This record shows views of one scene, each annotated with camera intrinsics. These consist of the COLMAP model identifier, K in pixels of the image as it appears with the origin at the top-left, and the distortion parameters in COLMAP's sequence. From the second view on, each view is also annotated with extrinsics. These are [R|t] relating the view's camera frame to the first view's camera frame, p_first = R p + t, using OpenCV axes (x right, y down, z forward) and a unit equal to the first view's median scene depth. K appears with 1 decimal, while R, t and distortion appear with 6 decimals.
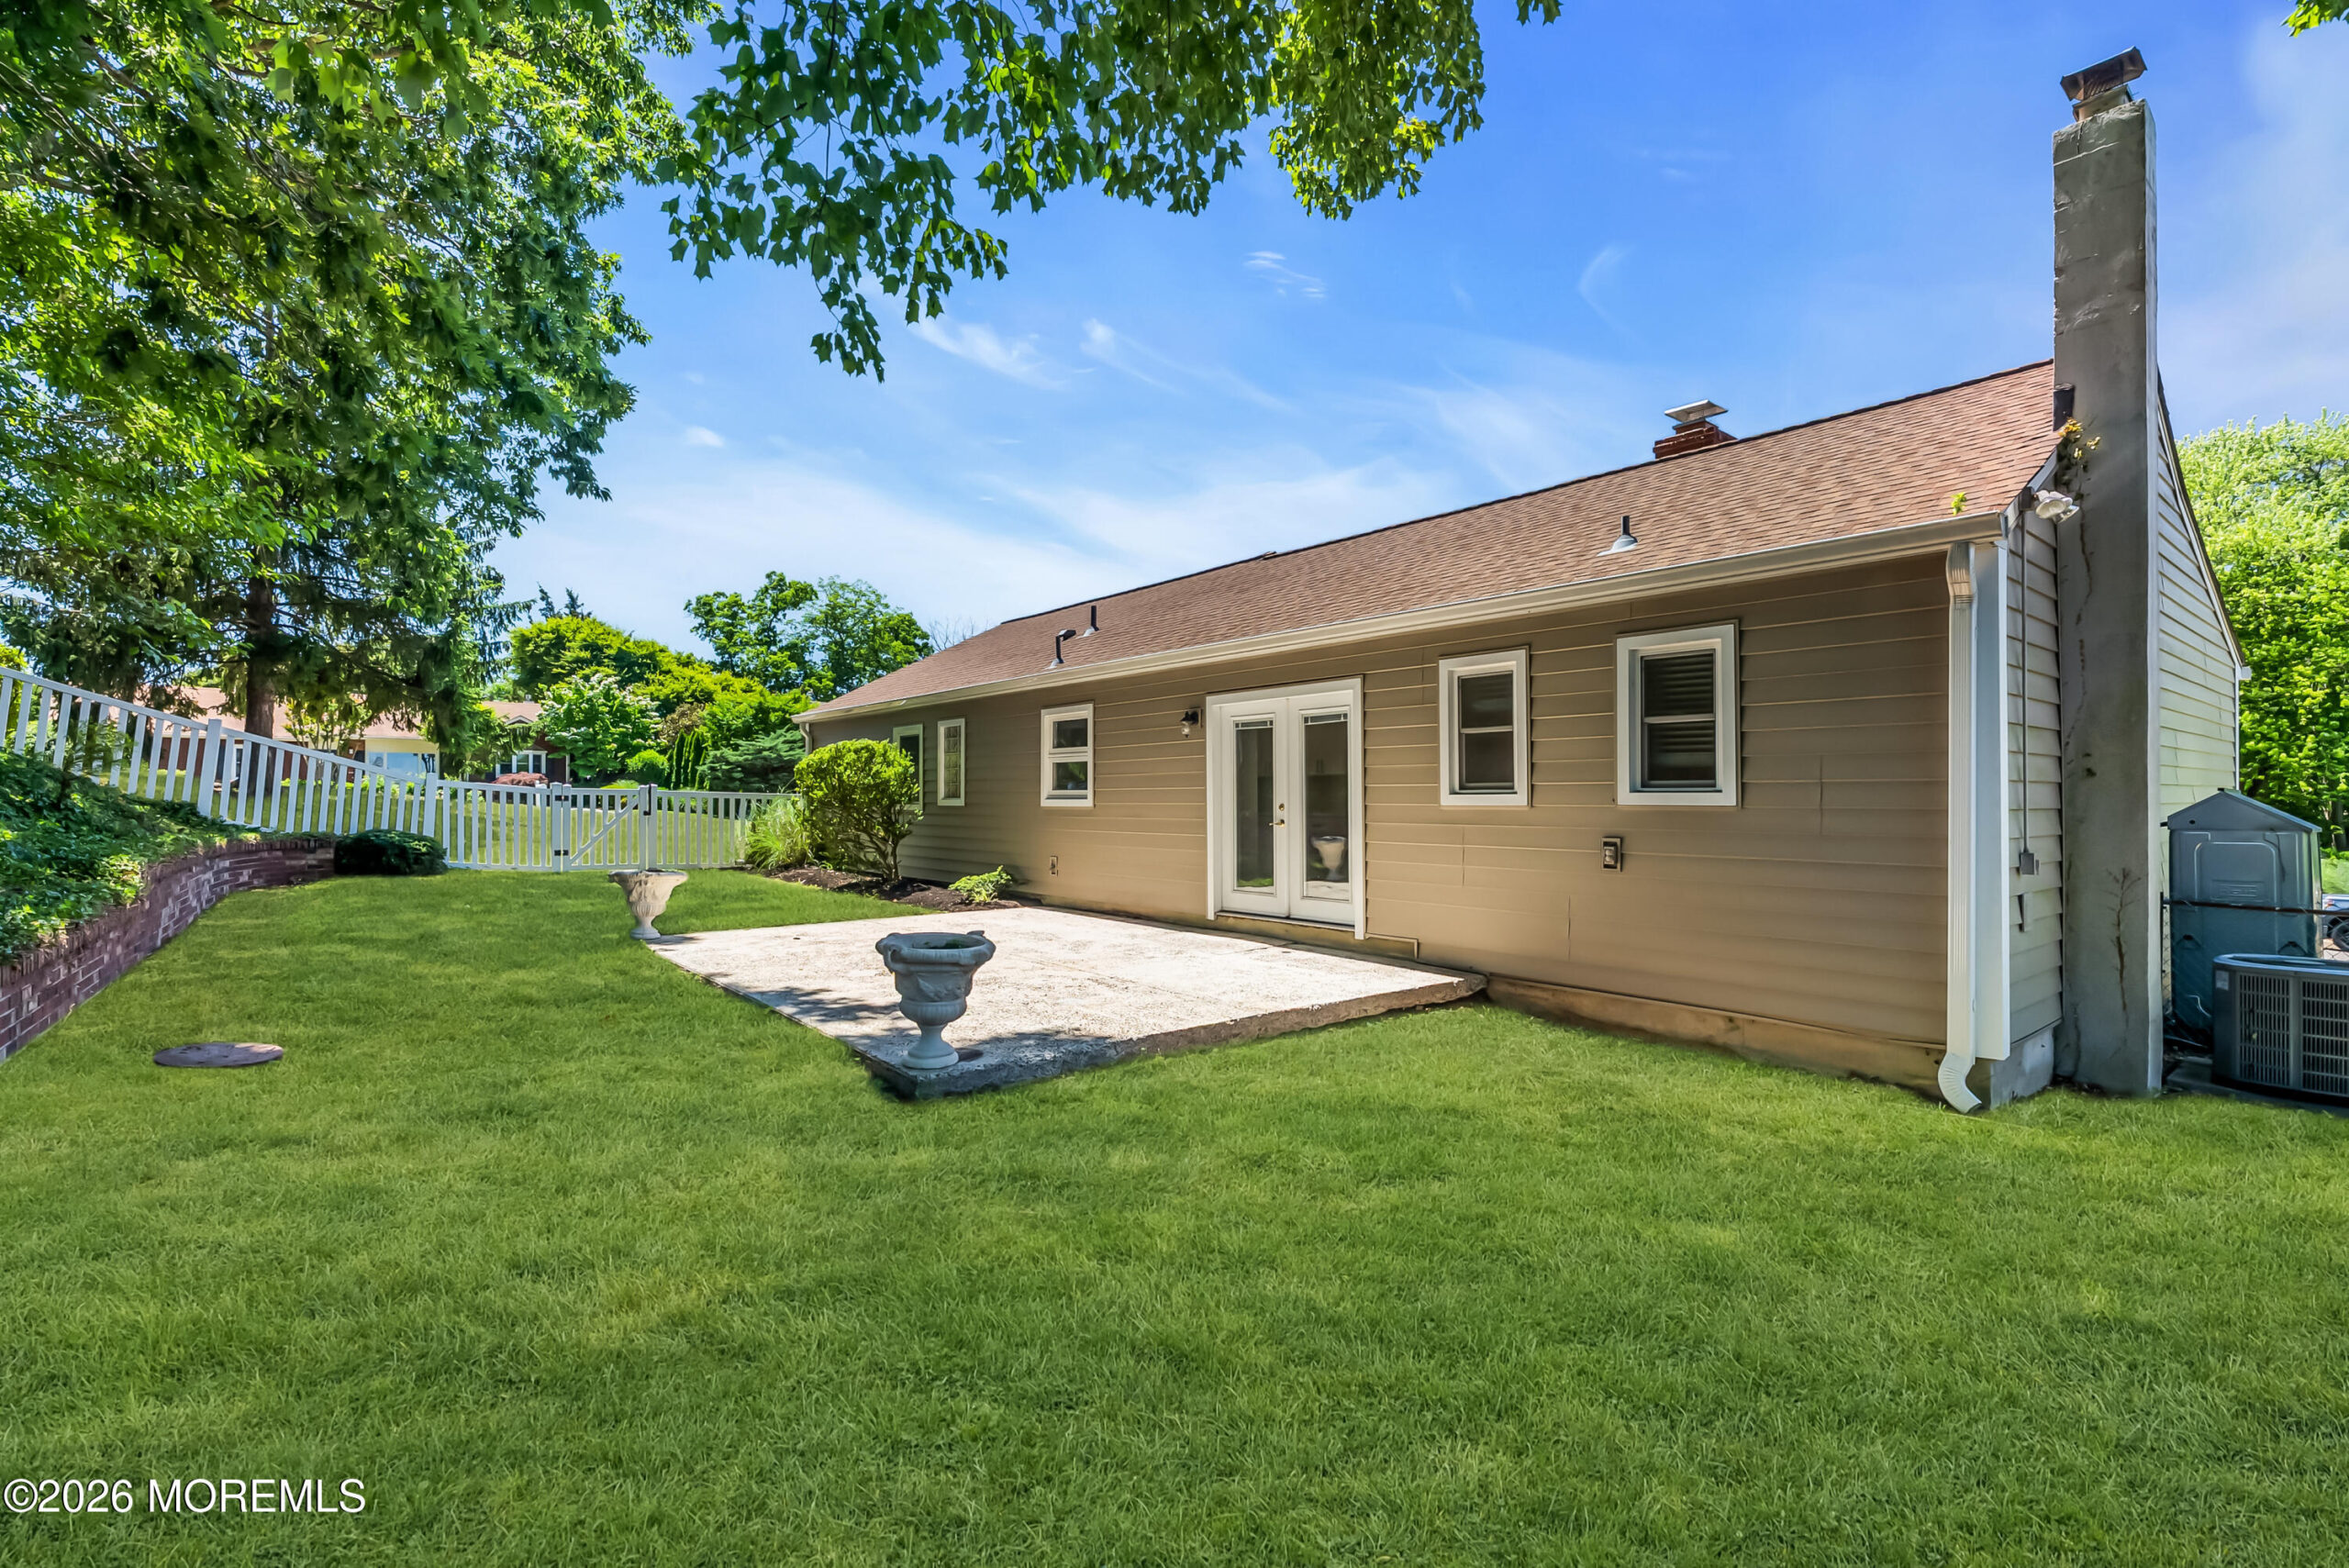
lens RADIAL K [[1060.7, 0, 1174.5], [0, 1060.7, 784.0], [0, 0, 1]] dist [-0.002224, 0.000549]
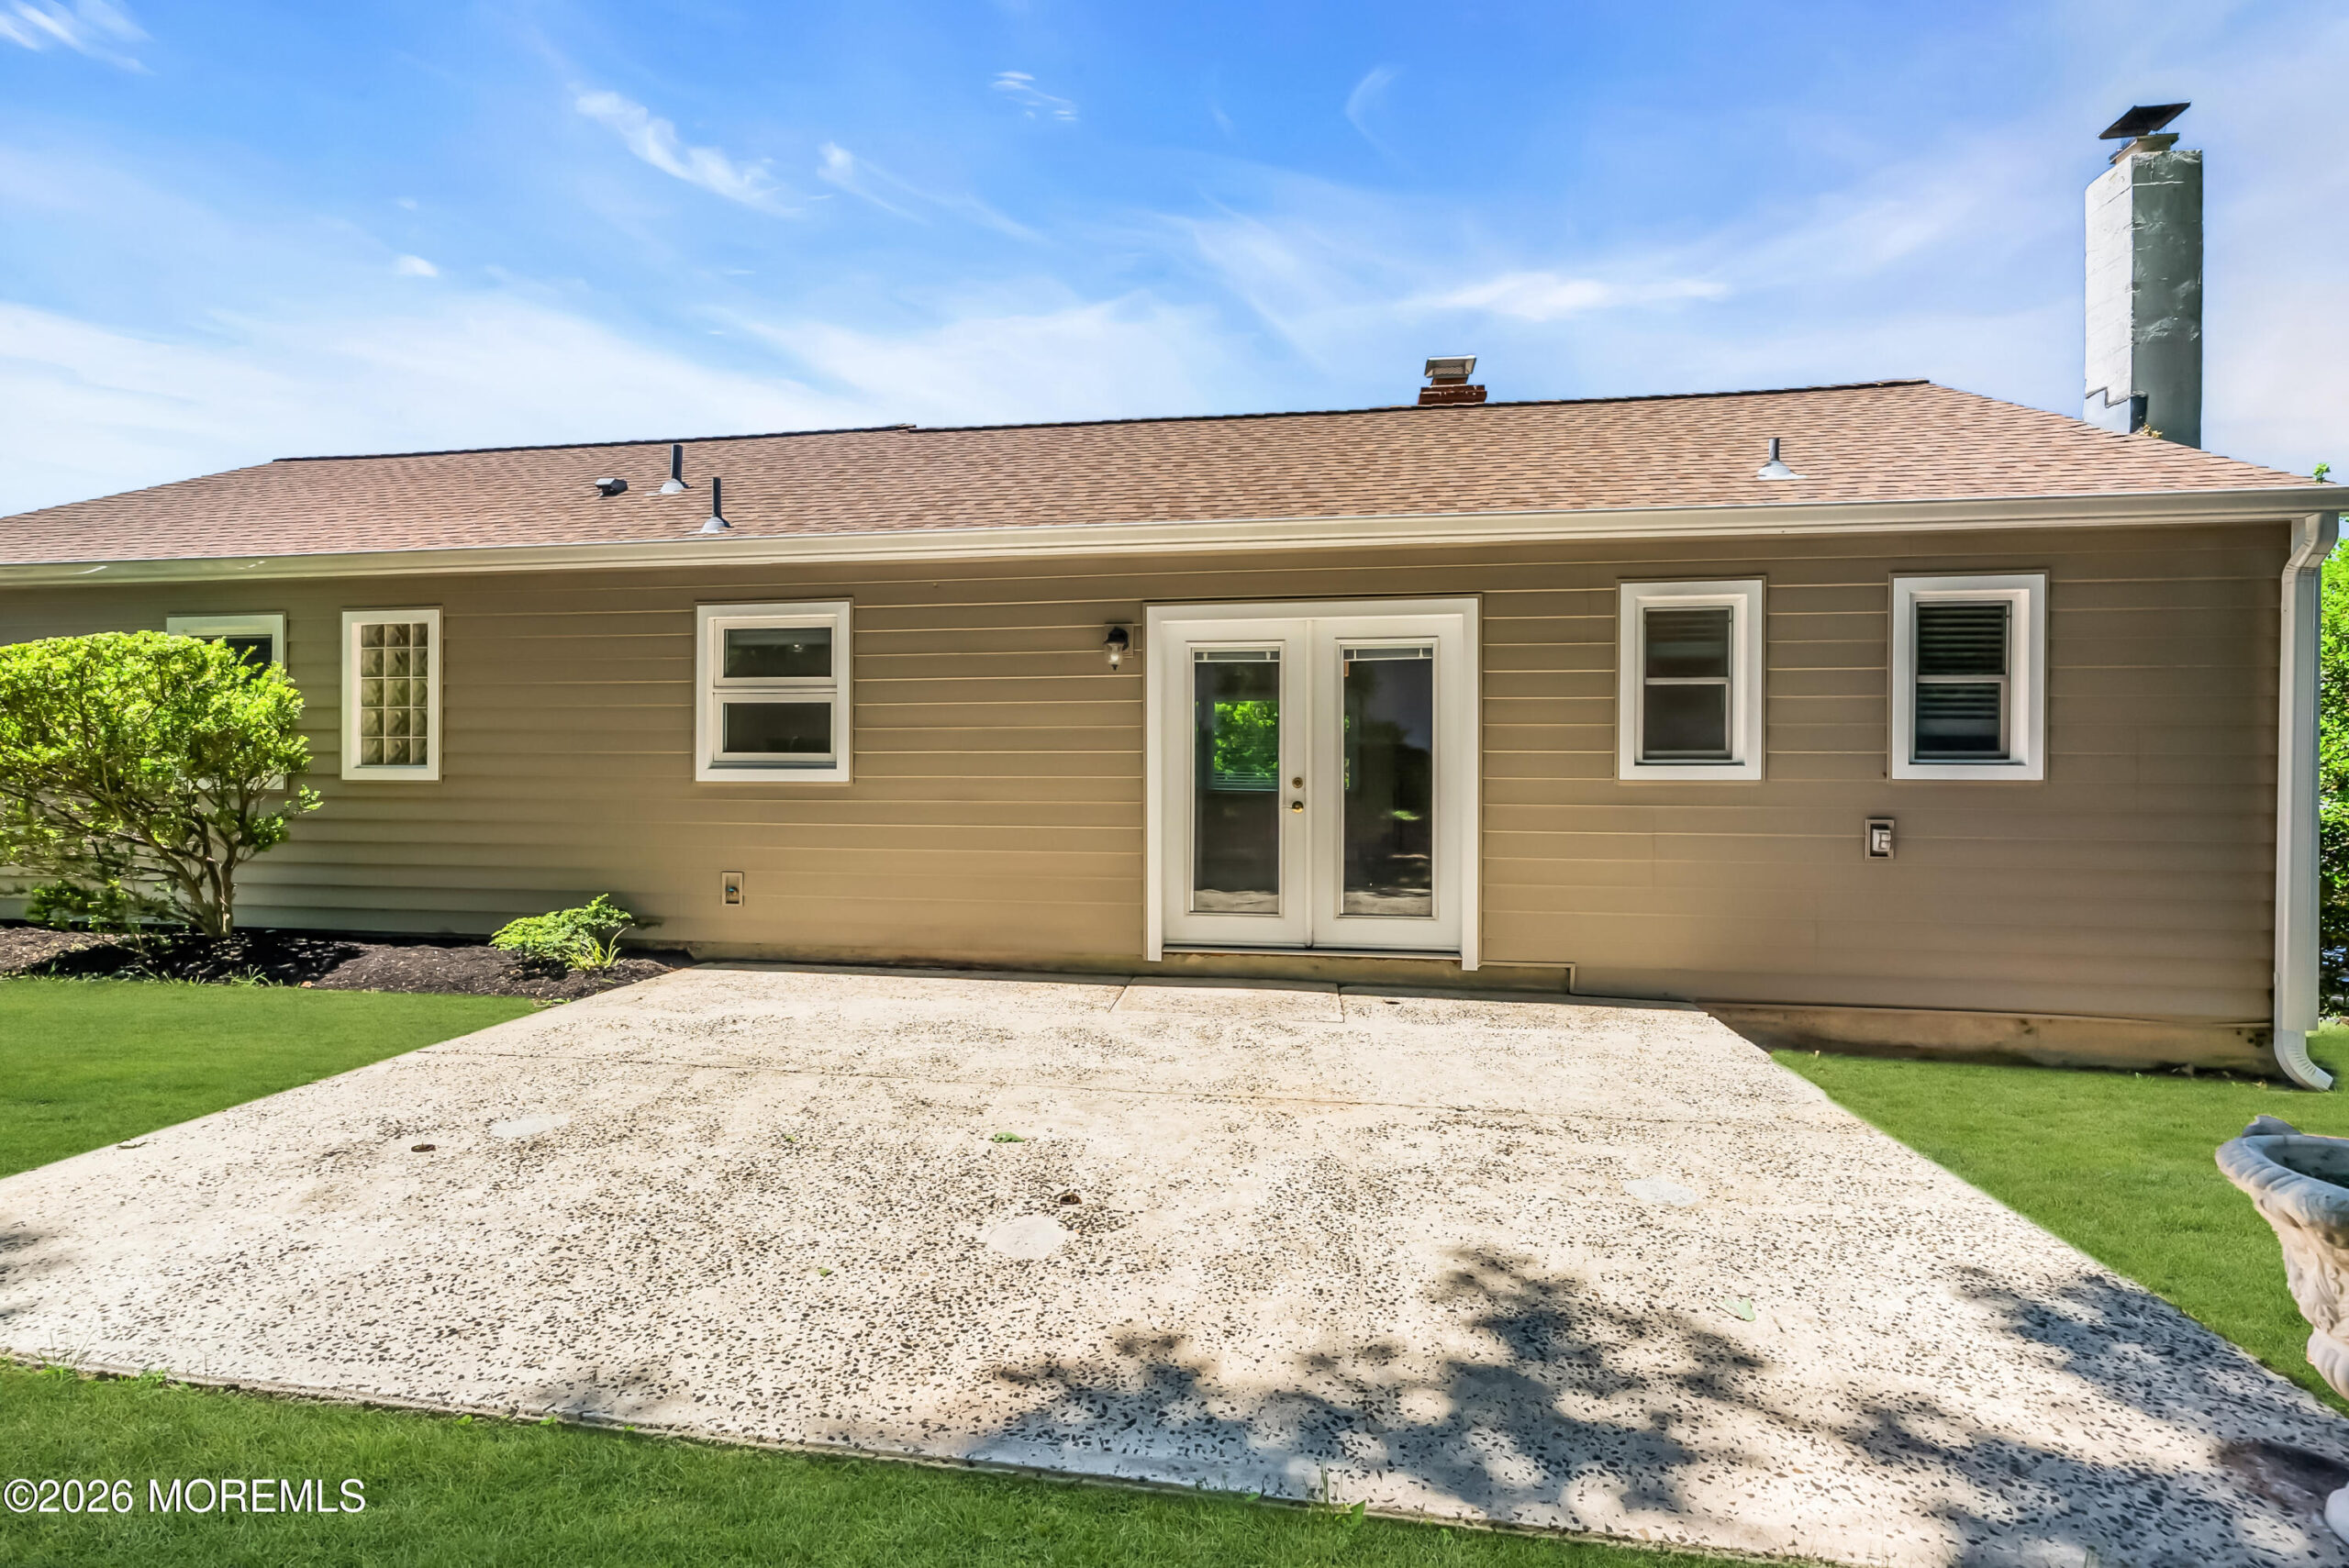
lens RADIAL K [[1069.3, 0, 1174.6], [0, 1069.3, 767.1], [0, 0, 1]] dist [-0.002281, 0.000534]
pose [[0.743651, 0.006013, 0.668541, -0.408119], [-0.013281, 0.999895, 0.005780, 0.009339], [-0.668436, -0.013177, 0.743653, 0.552852]]
